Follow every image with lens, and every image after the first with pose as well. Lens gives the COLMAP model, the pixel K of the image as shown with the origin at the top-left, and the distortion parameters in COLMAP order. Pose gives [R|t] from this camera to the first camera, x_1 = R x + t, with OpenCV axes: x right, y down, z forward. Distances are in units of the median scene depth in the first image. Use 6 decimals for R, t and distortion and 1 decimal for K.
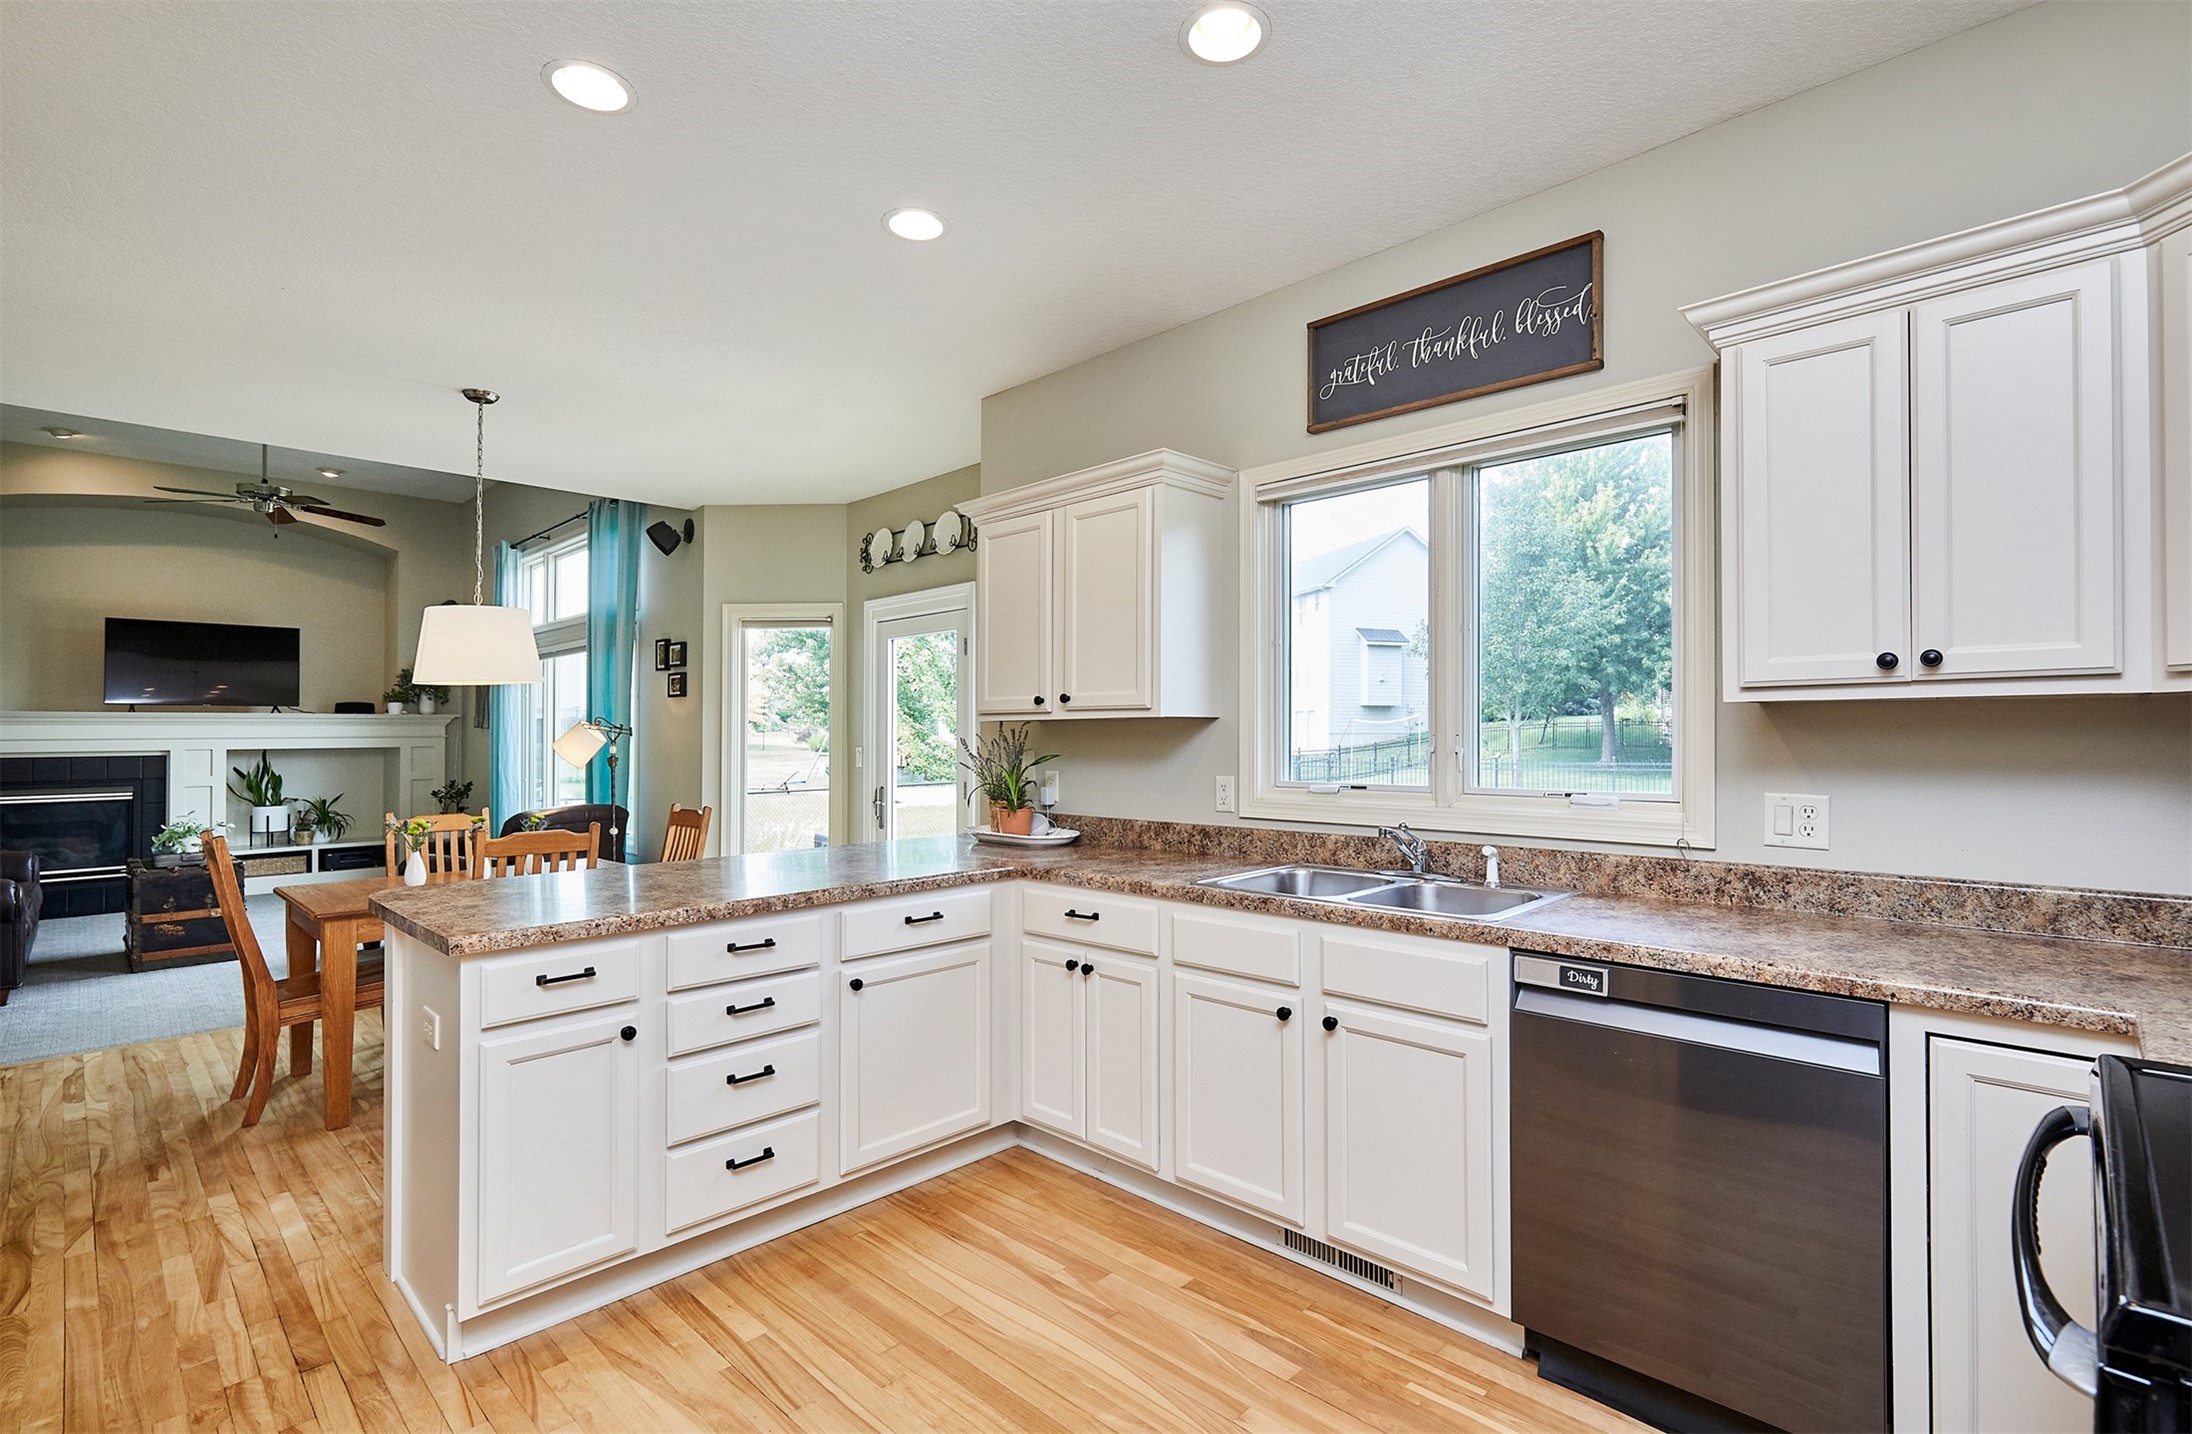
lens RADIAL K [[1000.7, 0, 1102.7], [0, 1000.7, 715.5], [0, 0, 1]] dist [0.003648, -0.000578]
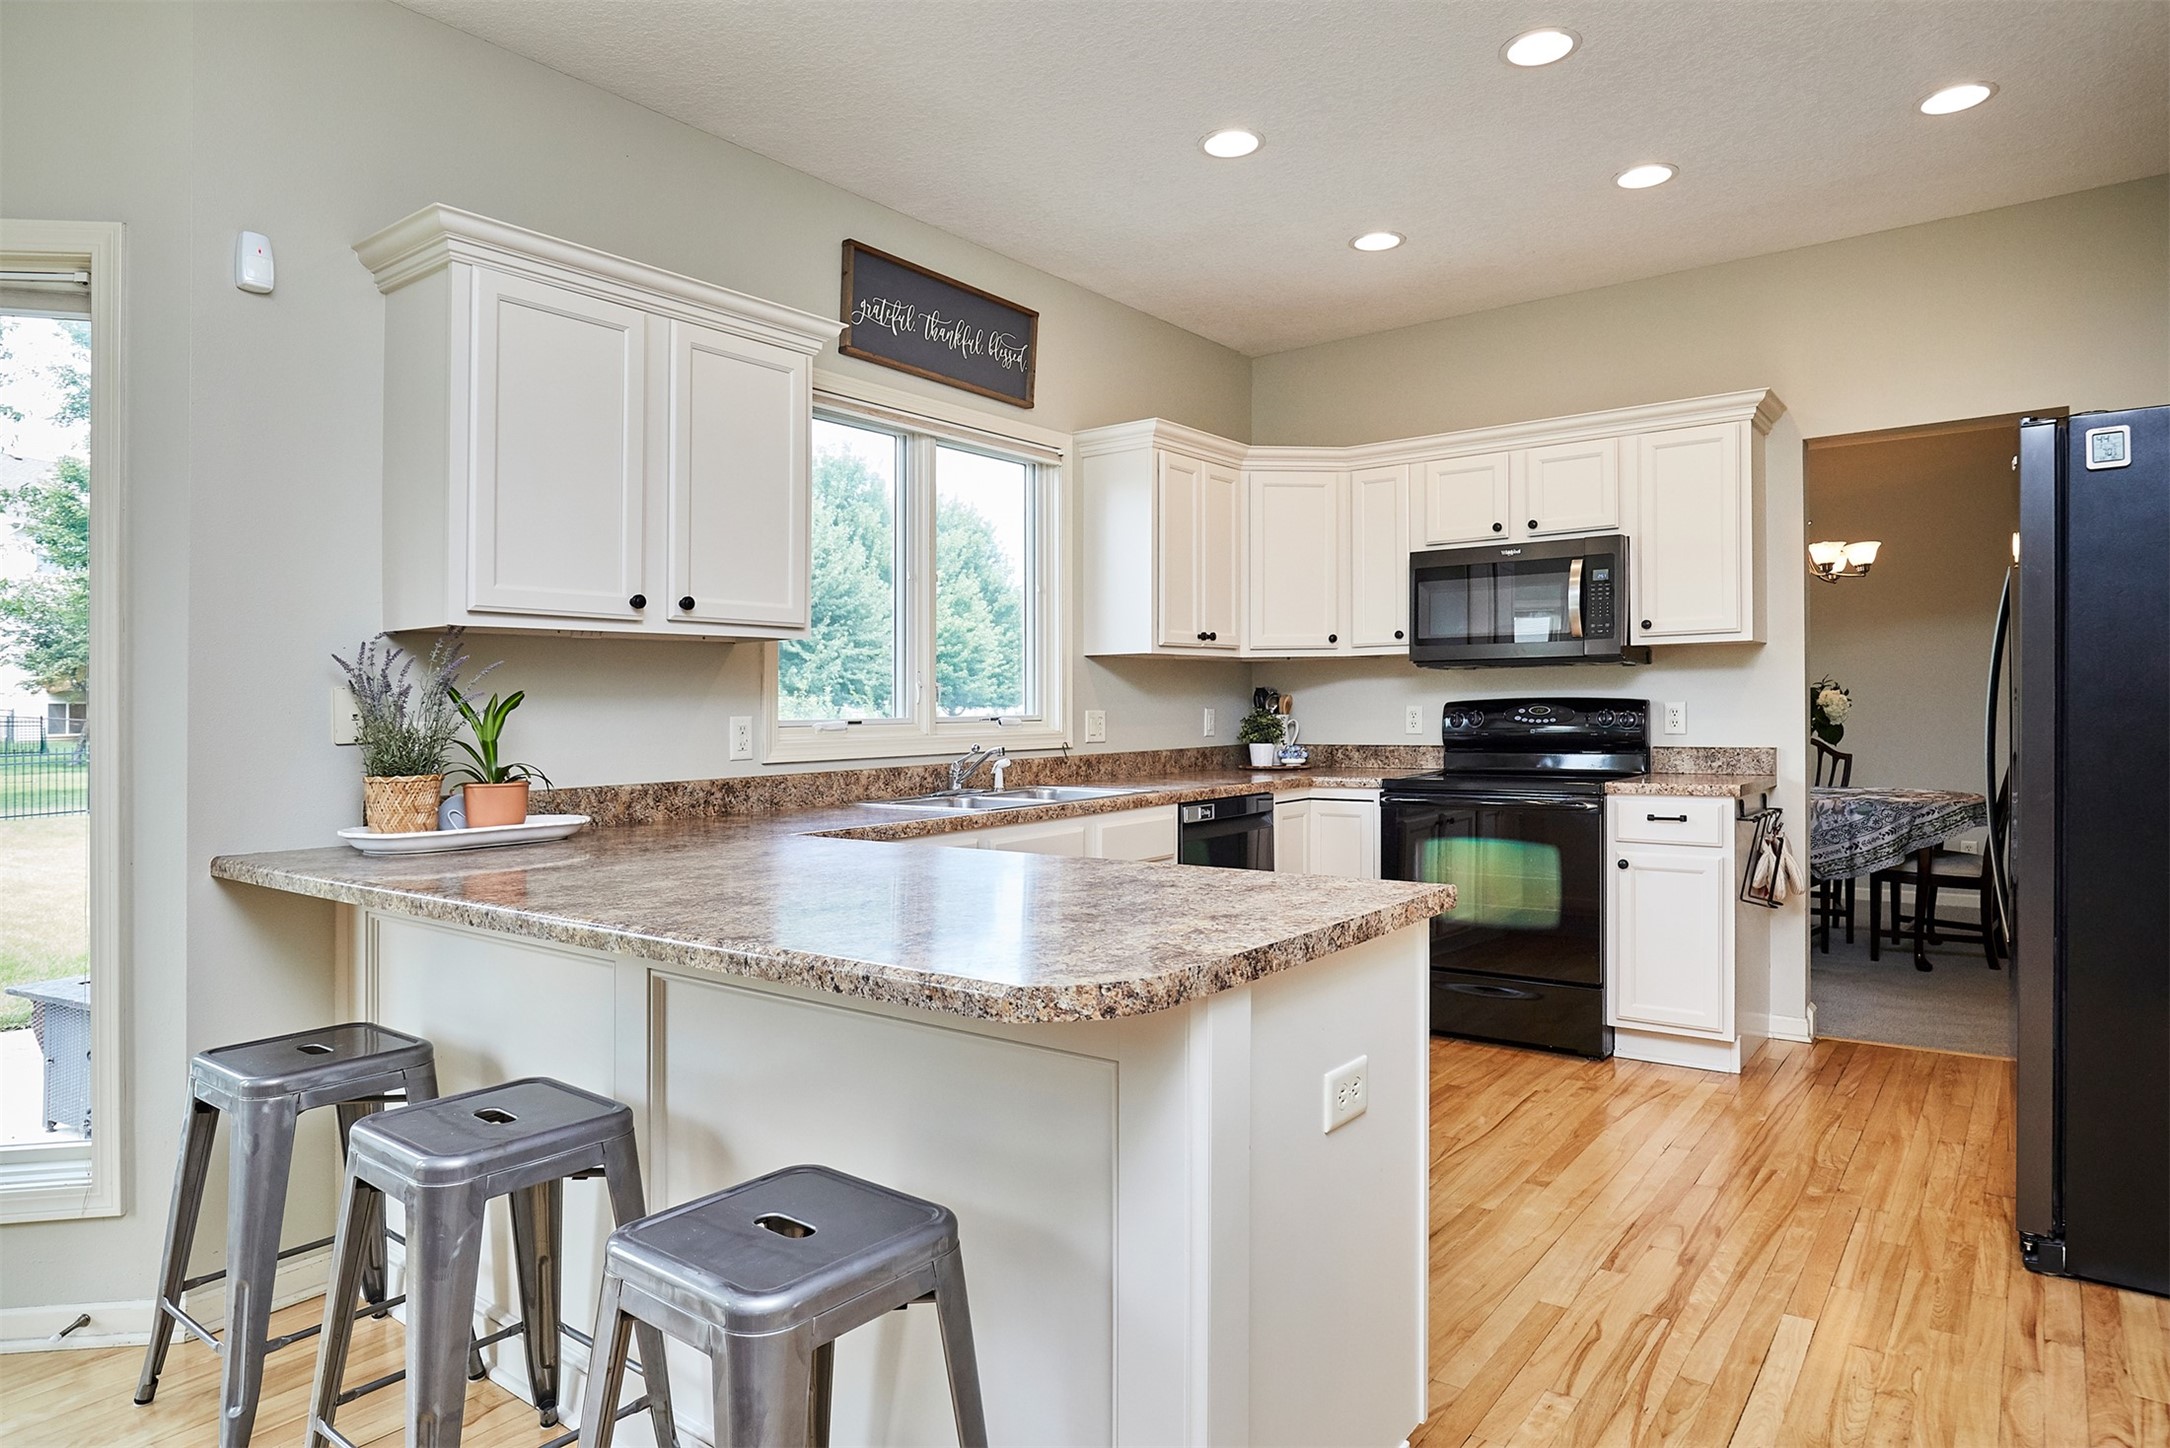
lens RADIAL K [[1255.7, 0, 1097.2], [0, 1255.7, 720.6], [0, 0, 1]] dist [-0.007577, 0.005076]
pose [[-0.117360, -0.001693, 0.993088, -1.122497], [-0.002275, 0.999996, 0.001436, 0.074856], [-0.993087, -0.002091, -0.117363, 0.997685]]
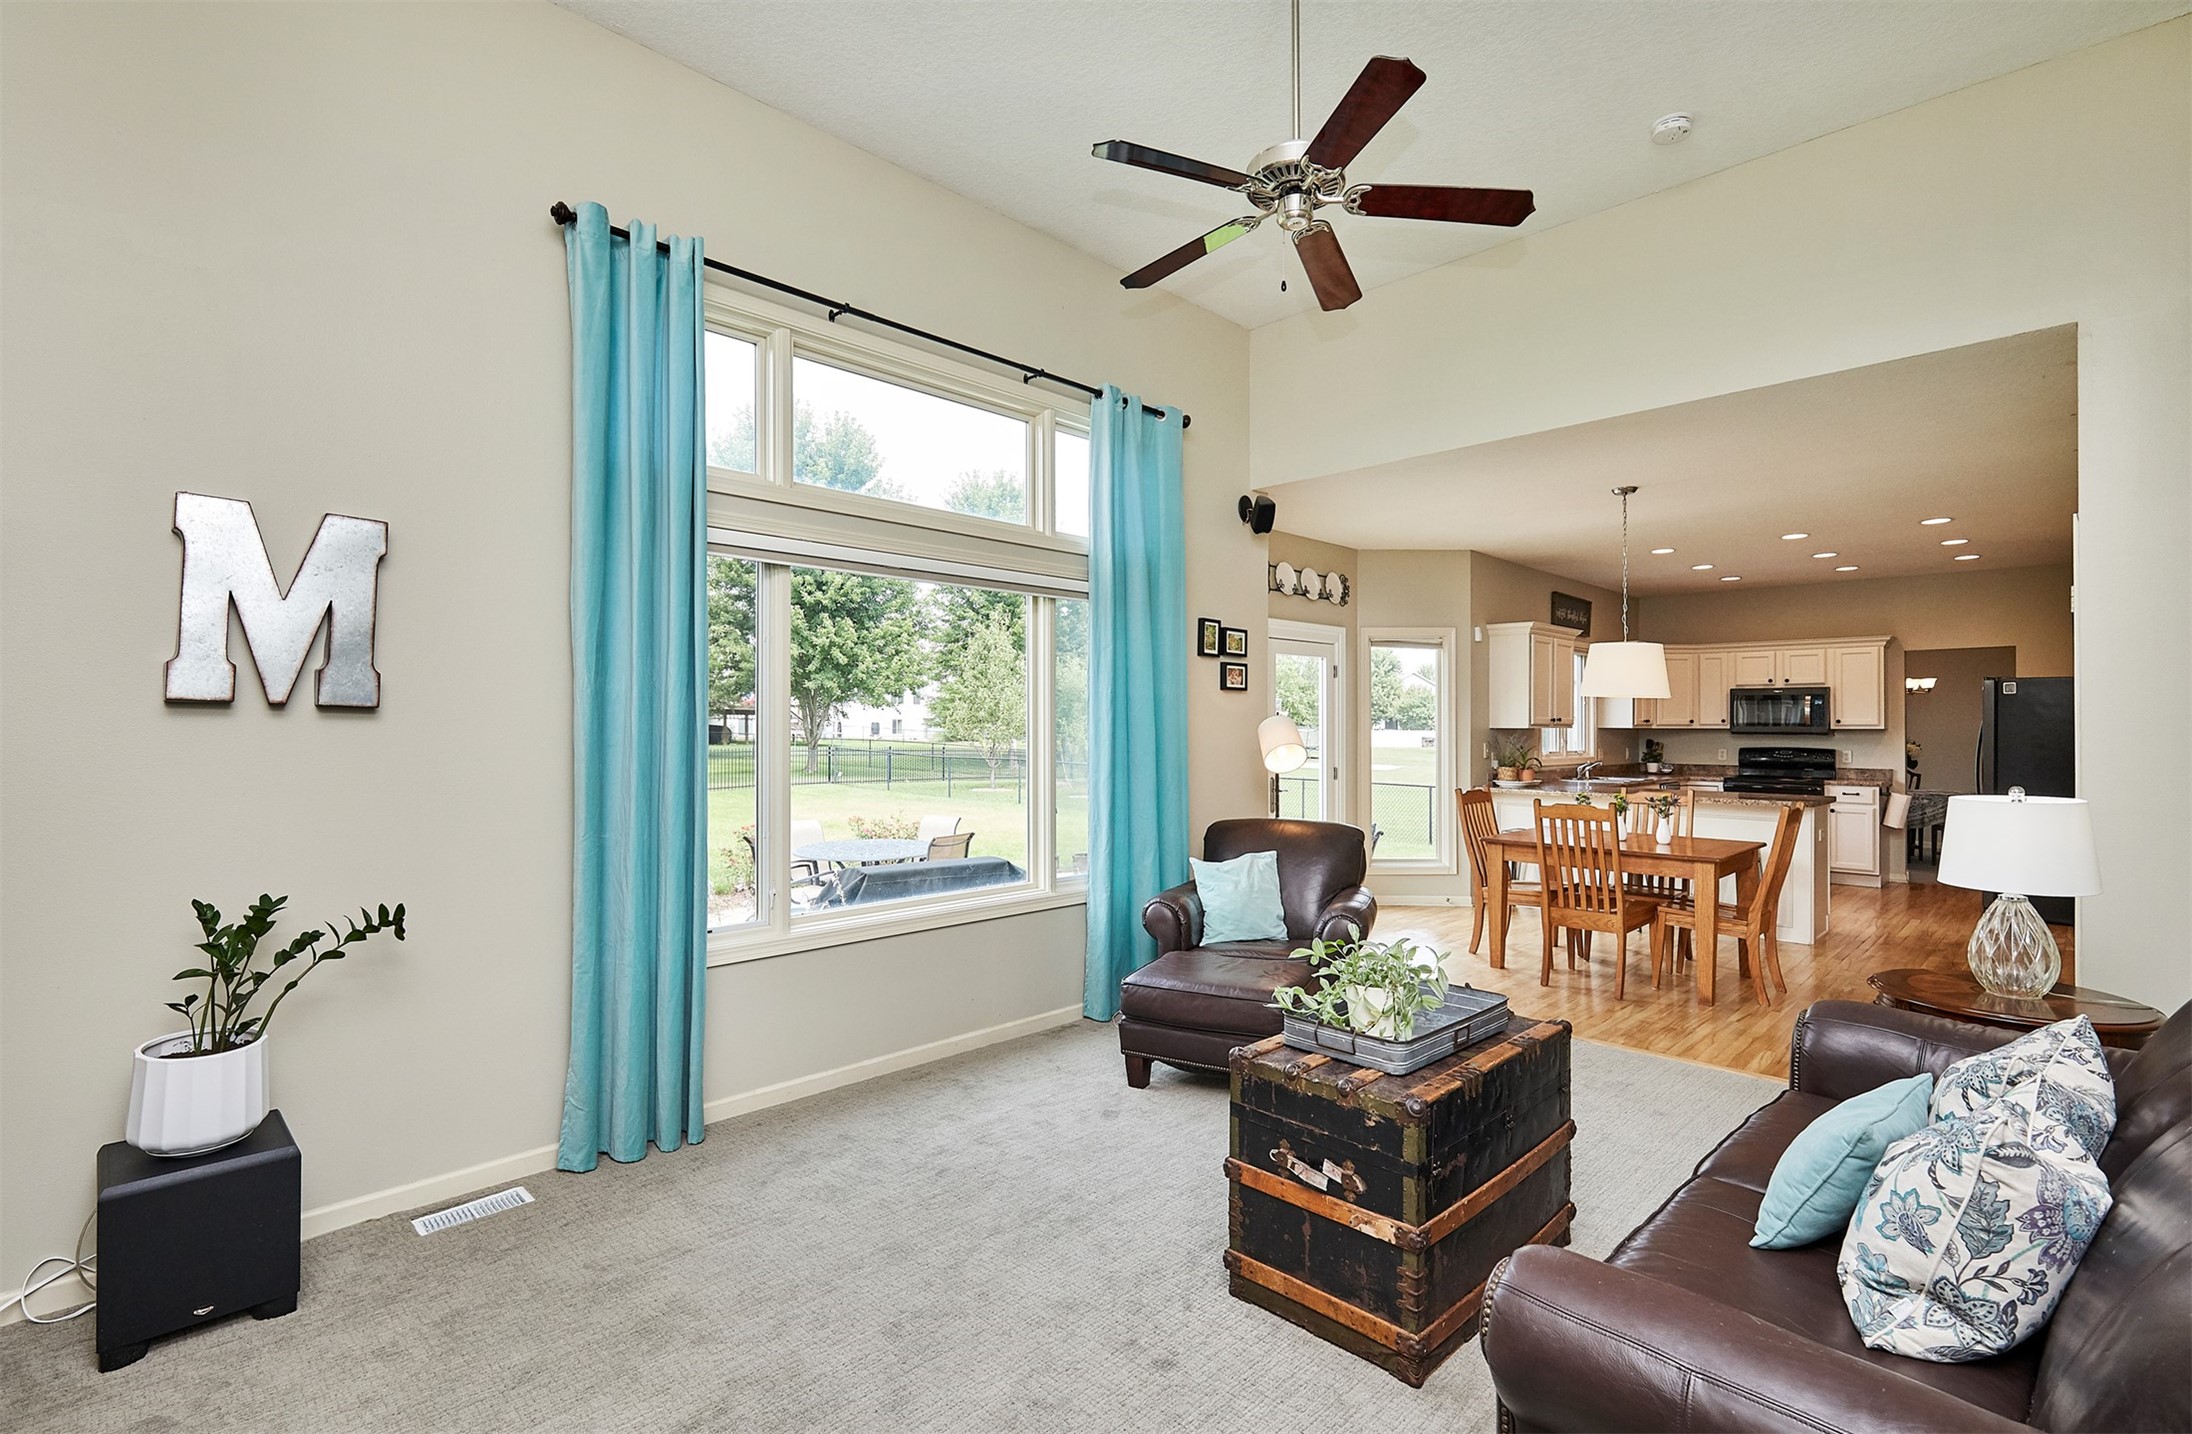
lens RADIAL K [[1000.7, 0, 1094.0], [0, 1000.7, 721.1], [0, 0, 1]] dist [0.003648, -0.000578]
pose [[0.017774, 0.014693, 0.999734, -2.946603], [-0.021077, 0.999675, -0.014317, 0.054169], [-0.999620, -0.020817, 0.018078, 2.488967]]
